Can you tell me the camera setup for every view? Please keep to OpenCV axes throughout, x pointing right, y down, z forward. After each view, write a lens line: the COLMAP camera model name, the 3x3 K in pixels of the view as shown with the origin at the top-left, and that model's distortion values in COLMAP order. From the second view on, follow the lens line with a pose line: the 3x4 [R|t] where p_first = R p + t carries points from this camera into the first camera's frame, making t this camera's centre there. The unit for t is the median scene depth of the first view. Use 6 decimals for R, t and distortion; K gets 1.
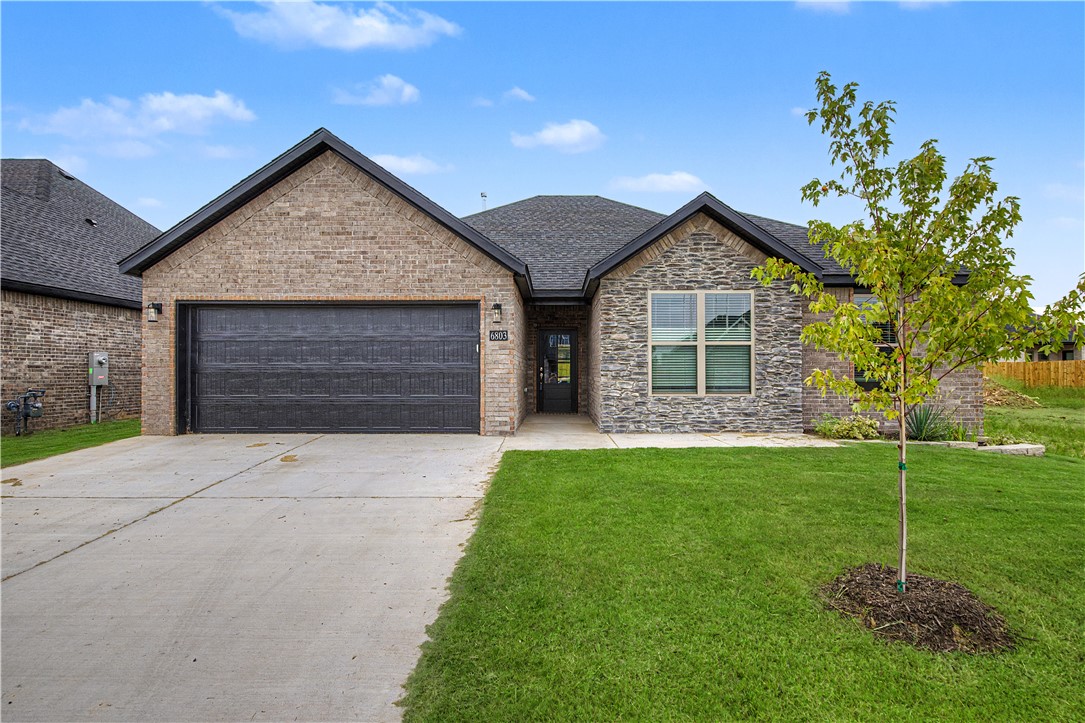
lens RADIAL K [[500.8, 0, 523.1], [0, 500.8, 360.8], [0, 0, 1]] dist [0.003020, -0.000130]
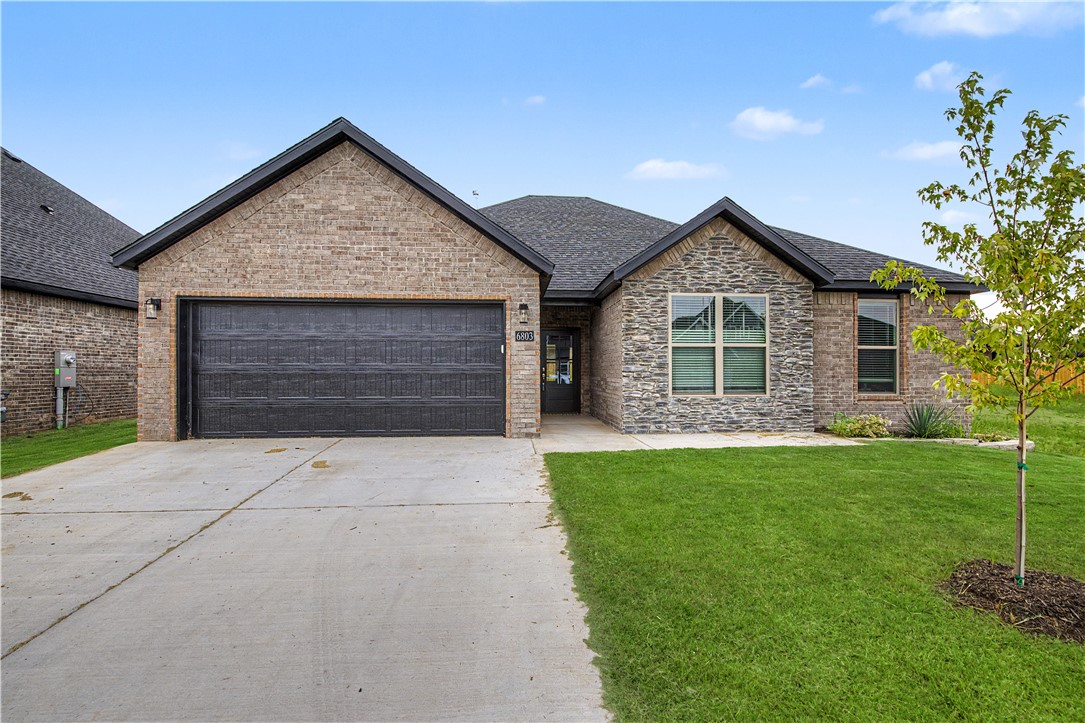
lens RADIAL K [[500.8, 0, 542.1], [0, 500.8, 361.9], [0, 0, 1]] dist [0.003020, -0.000130]
pose [[0.996214, 0.002268, 0.086910, -0.099154], [-0.002451, 0.999995, 0.001998, -0.001911], [-0.086905, -0.002204, 0.996214, 0.014087]]
